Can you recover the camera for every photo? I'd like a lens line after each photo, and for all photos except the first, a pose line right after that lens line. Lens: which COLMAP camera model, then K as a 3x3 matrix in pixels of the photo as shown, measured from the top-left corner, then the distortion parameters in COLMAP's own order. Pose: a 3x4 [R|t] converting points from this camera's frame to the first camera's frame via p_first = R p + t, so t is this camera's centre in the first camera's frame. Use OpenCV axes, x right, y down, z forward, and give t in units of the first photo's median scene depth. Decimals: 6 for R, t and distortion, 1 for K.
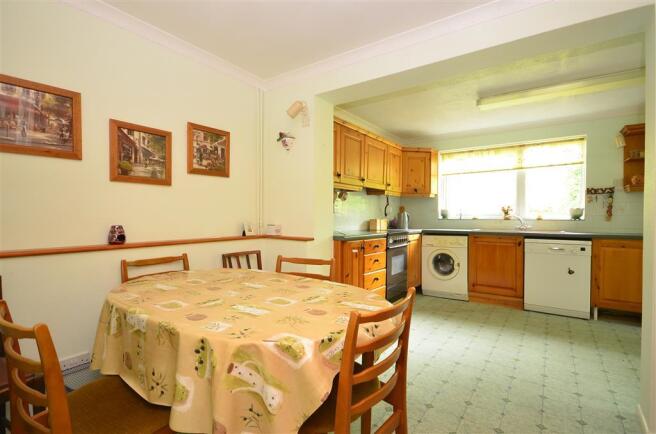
lens RADIAL K [[310.9, 0, 328.0], [0, 310.9, 217.0], [0, 0, 1]] dist [0.001224, 0.000264]
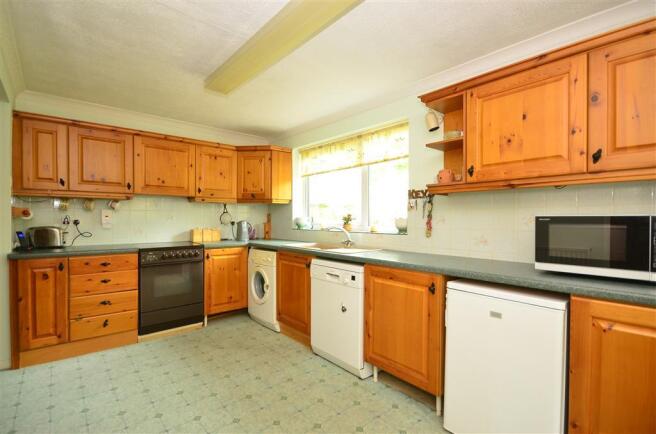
lens RADIAL K [[304.2, 0, 328.0], [0, 304.2, 217.0], [0, 0, 1]] dist [0.001592, 0.000050]
pose [[0.974326, 0.001250, -0.225139, 0.806582], [-0.004280, 0.999907, -0.012968, -0.021090], [0.225101, 0.013598, 0.974240, 0.281134]]
